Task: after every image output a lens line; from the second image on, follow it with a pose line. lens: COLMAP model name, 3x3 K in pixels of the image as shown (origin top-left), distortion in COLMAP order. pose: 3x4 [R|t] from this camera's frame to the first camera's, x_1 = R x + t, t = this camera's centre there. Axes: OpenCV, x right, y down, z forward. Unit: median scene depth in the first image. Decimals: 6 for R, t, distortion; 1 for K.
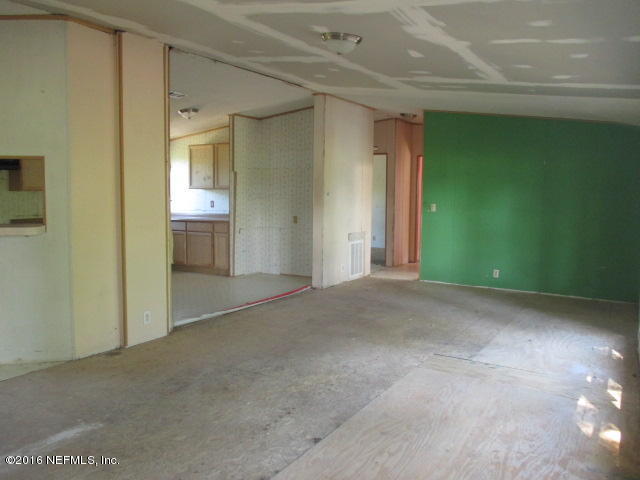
lens RADIAL K [[538.8, 0, 319.9], [0, 538.8, 243.6], [0, 0, 1]] dist [-0.005144, -0.006582]
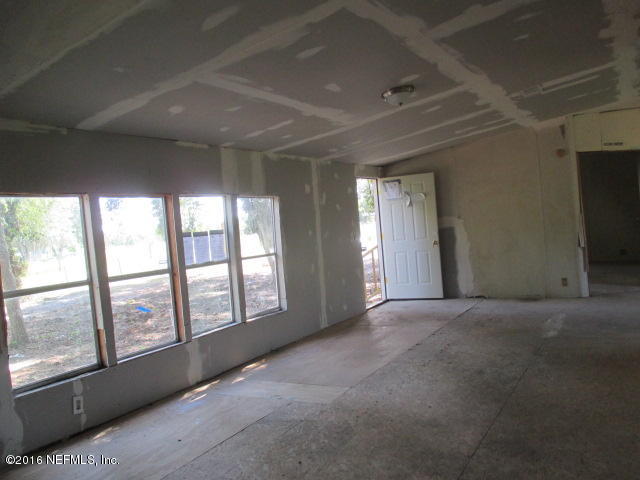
lens RADIAL K [[538.8, 0, 320.3], [0, 538.8, 240.3], [0, 0, 1]] dist [-0.005144, -0.006582]
pose [[-0.996903, 0.078646, 0.000219, 0.213592], [0.077969, 0.987946, 0.133729, -0.191845], [0.010301, 0.133332, -0.991018, 1.964567]]
